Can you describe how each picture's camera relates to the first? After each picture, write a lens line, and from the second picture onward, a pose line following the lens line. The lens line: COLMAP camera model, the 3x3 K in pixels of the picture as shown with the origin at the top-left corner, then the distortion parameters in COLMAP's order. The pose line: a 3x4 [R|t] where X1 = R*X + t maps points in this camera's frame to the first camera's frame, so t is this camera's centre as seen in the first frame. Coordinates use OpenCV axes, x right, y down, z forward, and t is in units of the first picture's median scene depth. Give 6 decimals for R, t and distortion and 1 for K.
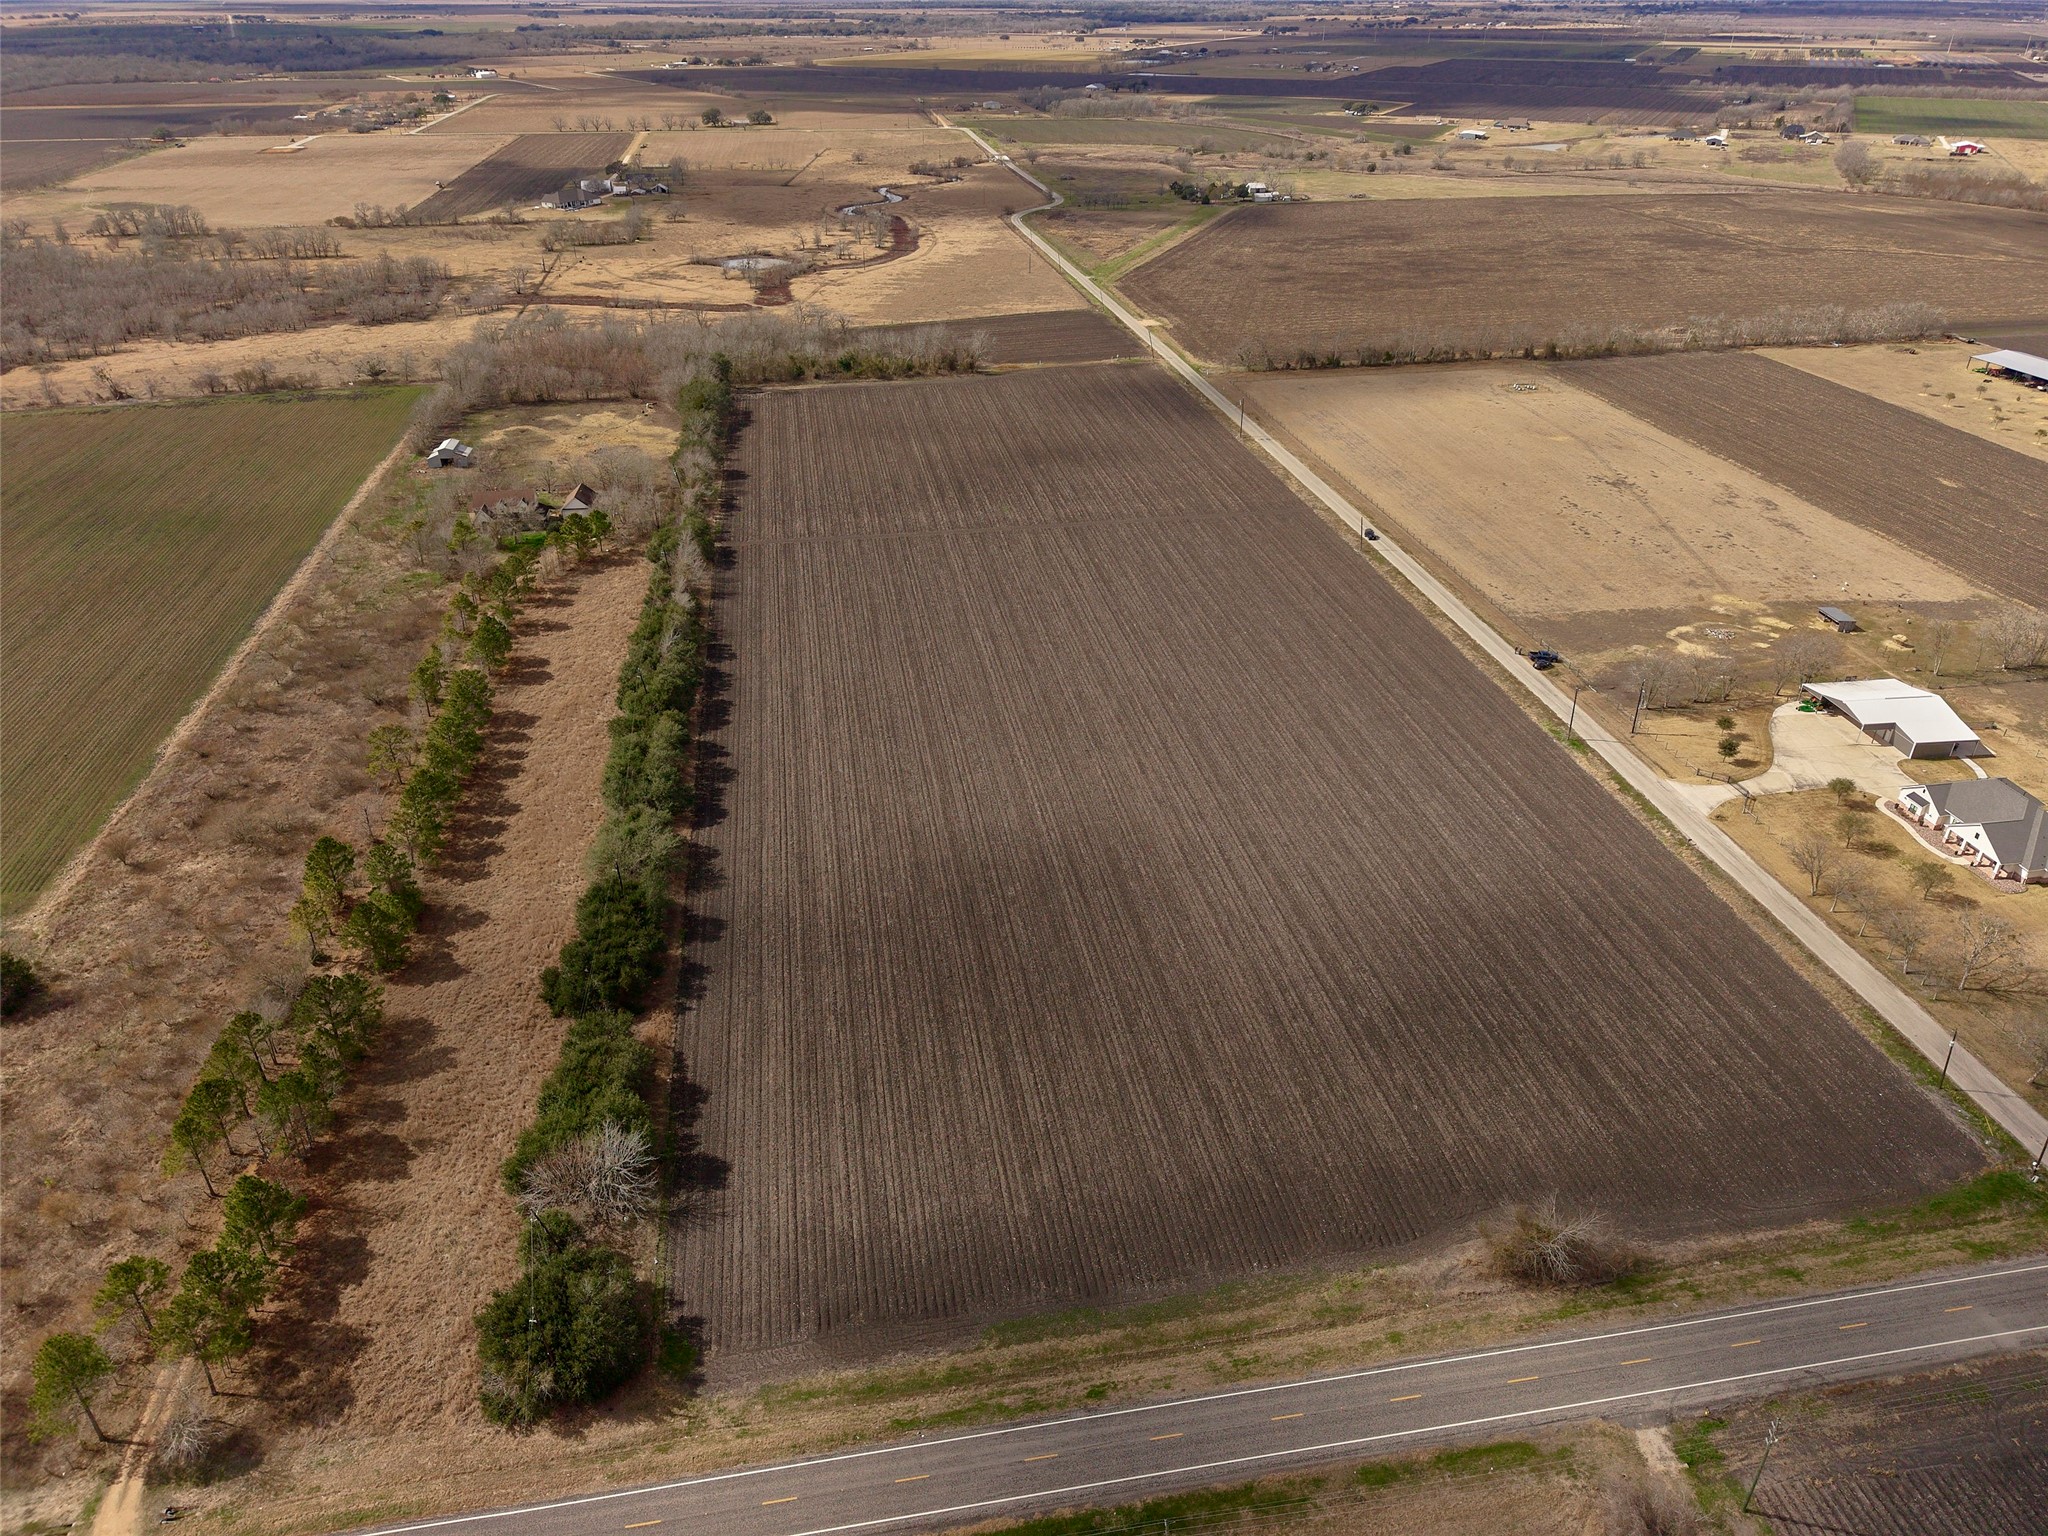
lens RADIAL K [[1380.4, 0, 1021.7], [0, 1380.4, 772.3], [0, 0, 1]] dist [0.021639, -0.020250]
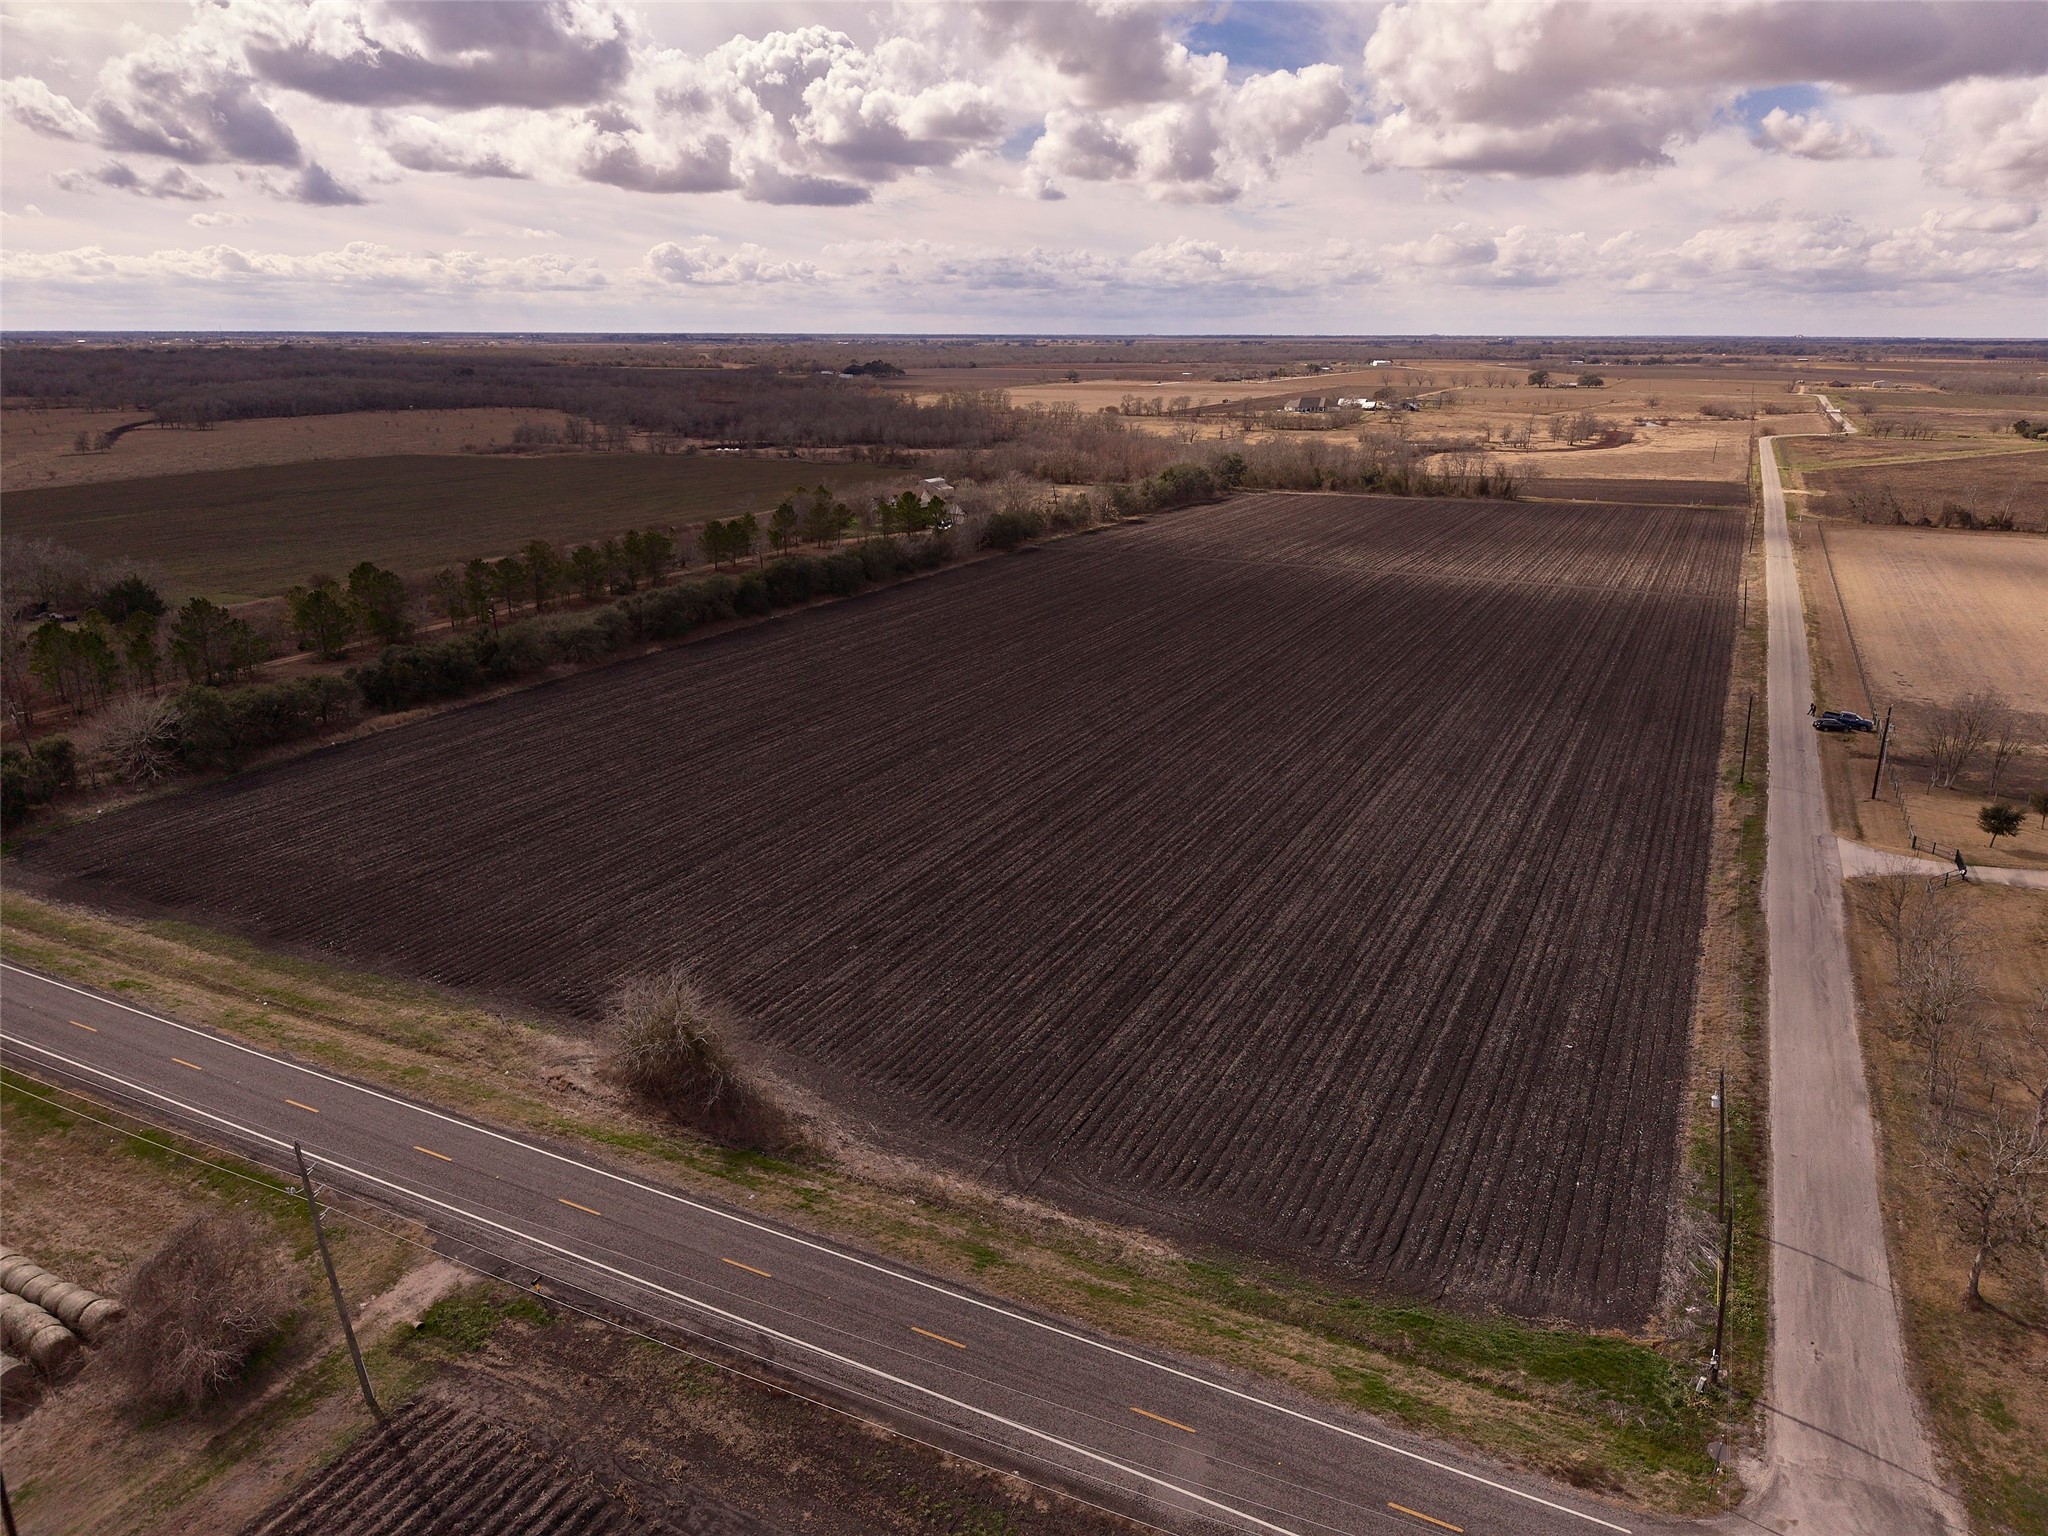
lens RADIAL K [[1406.8, 0, 1018.2], [0, 1406.8, 681.3], [0, 0, 1]] dist [0.012252, -0.007153]
pose [[0.800564, 0.148166, -0.580641, 0.526973], [-0.302586, 0.936302, -0.178271, 0.156356], [0.517241, 0.318412, 0.794403, 0.323560]]
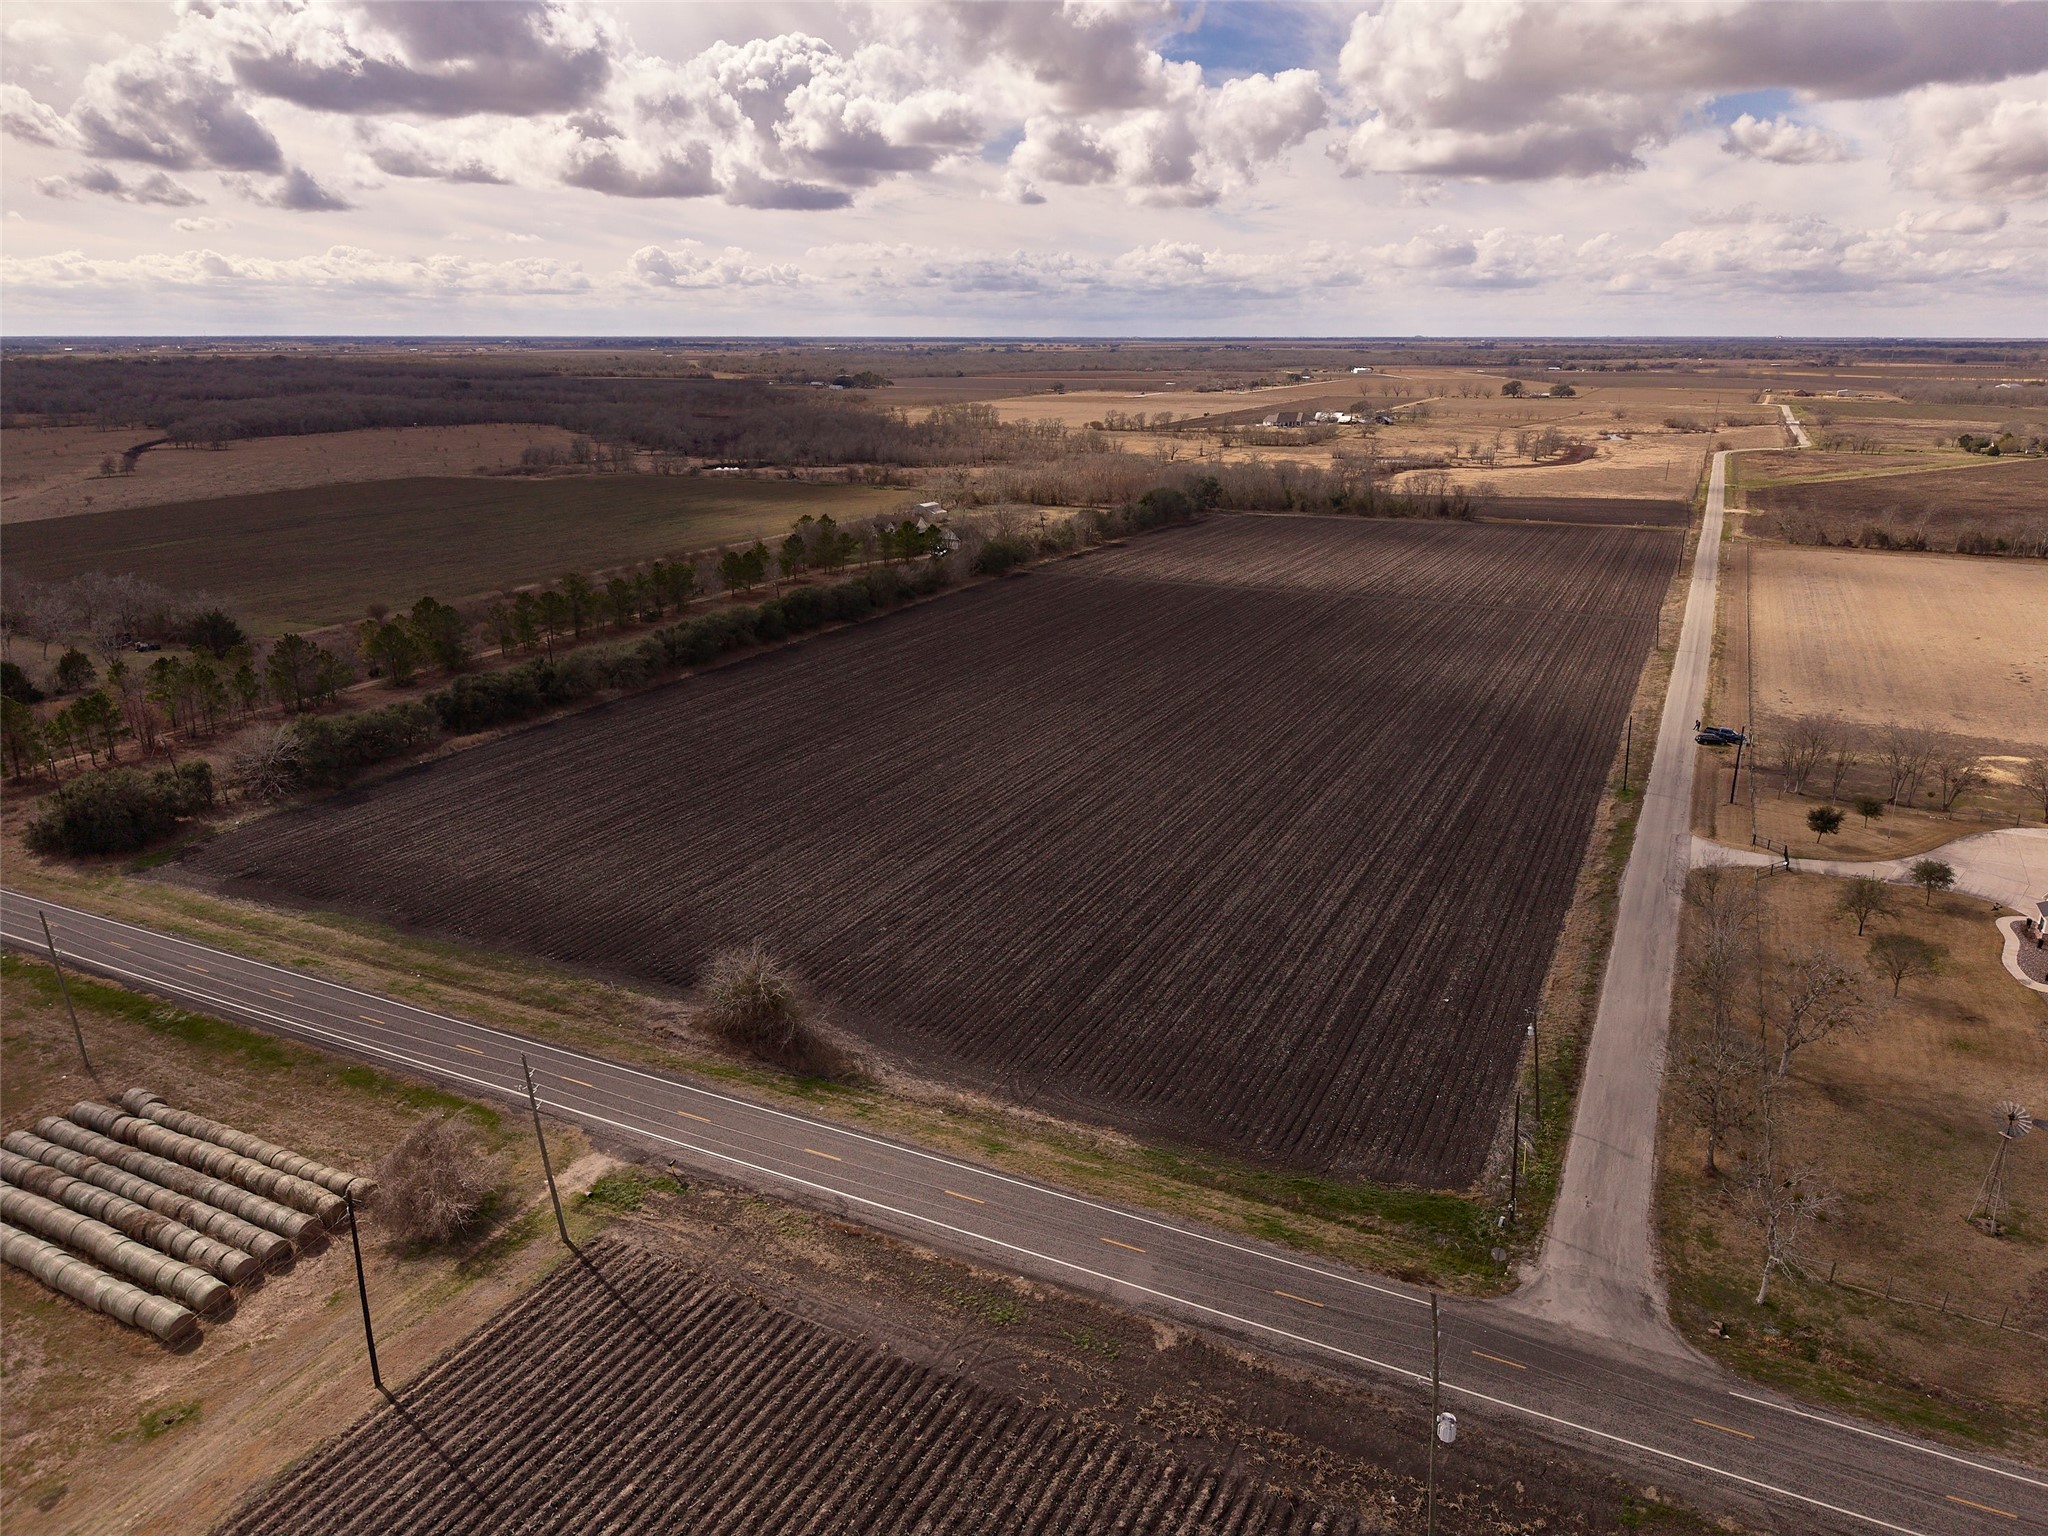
lens RADIAL K [[1381.0, 0, 1018.8], [0, 1381.0, 768.8], [0, 0, 1]] dist [0.024433, -0.024741]
pose [[0.806770, 0.179099, -0.563068, 0.582870], [-0.296282, 0.947113, -0.123261, 0.163768], [0.511214, 0.266270, 0.817166, 0.233877]]
